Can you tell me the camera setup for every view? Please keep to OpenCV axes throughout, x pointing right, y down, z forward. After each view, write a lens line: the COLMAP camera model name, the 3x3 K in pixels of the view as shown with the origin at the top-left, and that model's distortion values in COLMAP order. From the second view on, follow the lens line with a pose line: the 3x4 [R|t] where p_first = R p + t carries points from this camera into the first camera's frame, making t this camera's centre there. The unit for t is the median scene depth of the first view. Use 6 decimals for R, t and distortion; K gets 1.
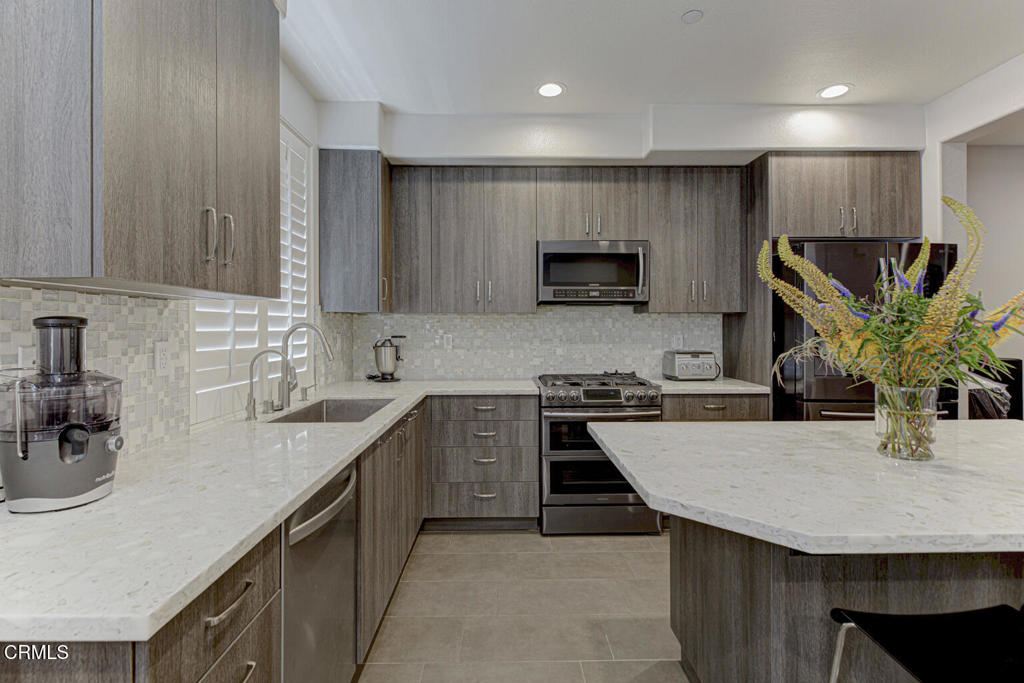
lens RADIAL K [[472.8, 0, 499.0], [0, 472.8, 334.9], [0, 0, 1]] dist [0.015868, -0.000326]
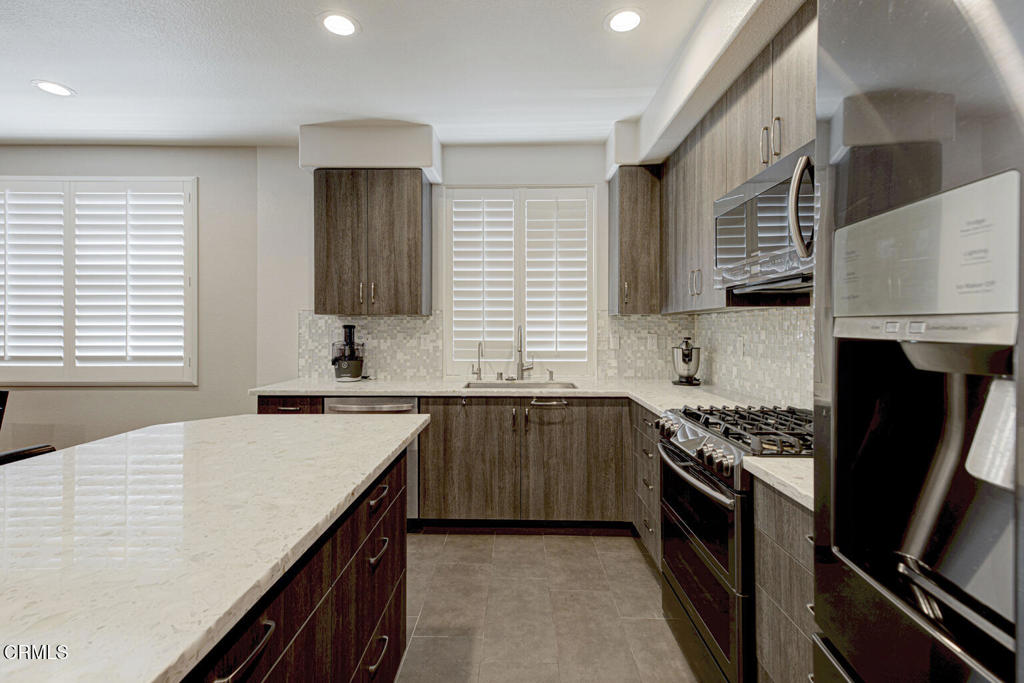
lens RADIAL K [[472.8, 0, 496.4], [0, 472.8, 333.8], [0, 0, 1]] dist [0.015868, -0.000326]
pose [[-0.031963, 0.014005, -0.999391, 0.788195], [-0.015390, 0.999776, 0.014502, -0.013834], [0.999371, 0.015844, -0.031740, 0.707977]]
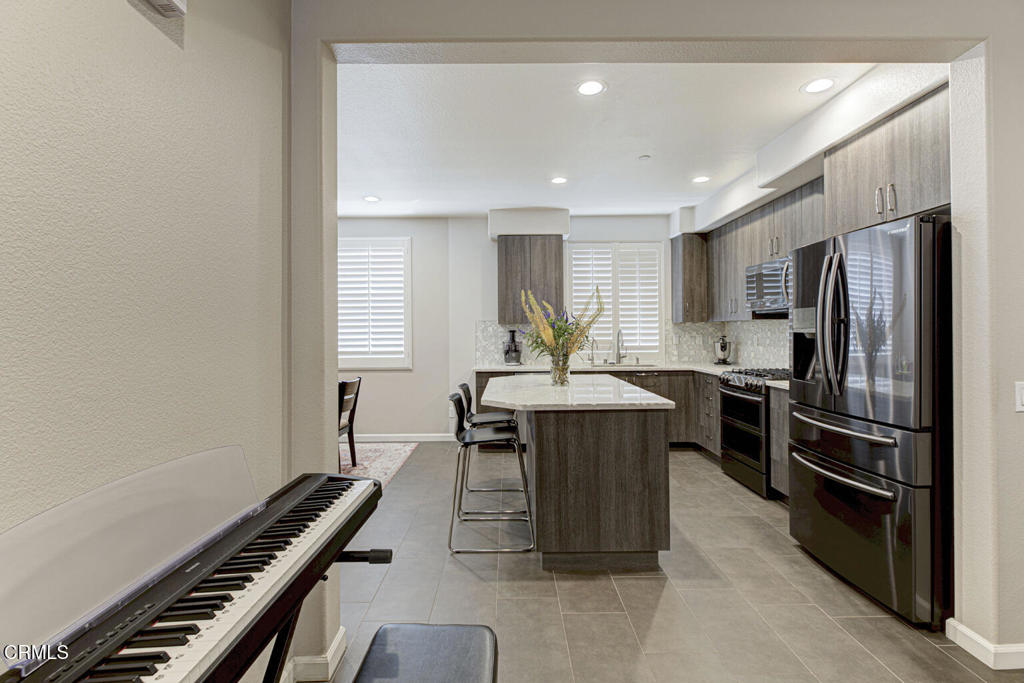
lens RADIAL K [[472.8, 0, 512.5], [0, 472.8, 334.5], [0, 0, 1]] dist [0.015868, -0.000326]
pose [[0.001145, 0.007707, -0.999970, 1.455169], [-0.007115, 0.999945, 0.007698, -0.010500], [0.999974, 0.007106, 0.001200, 0.329531]]
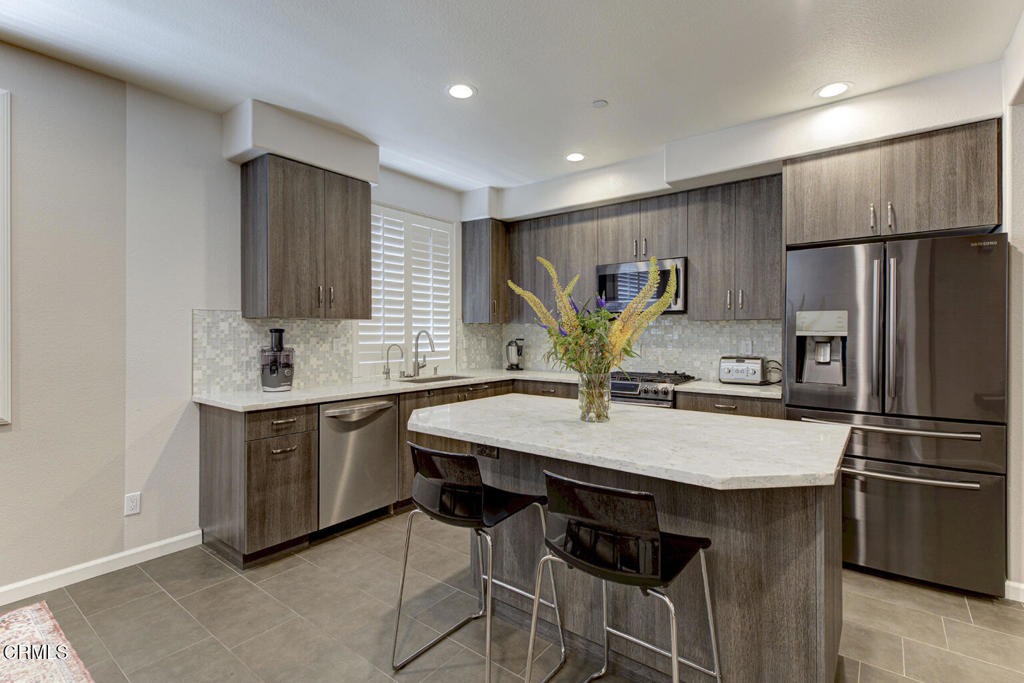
lens RADIAL K [[472.8, 0, 512.2], [0, 472.8, 335.9], [0, 0, 1]] dist [0.015868, -0.000326]
pose [[0.784408, 0.006380, -0.620212, 0.702853], [-0.012396, 0.999909, -0.005392, 0.001075], [0.620121, 0.011917, 0.784416, -0.144243]]
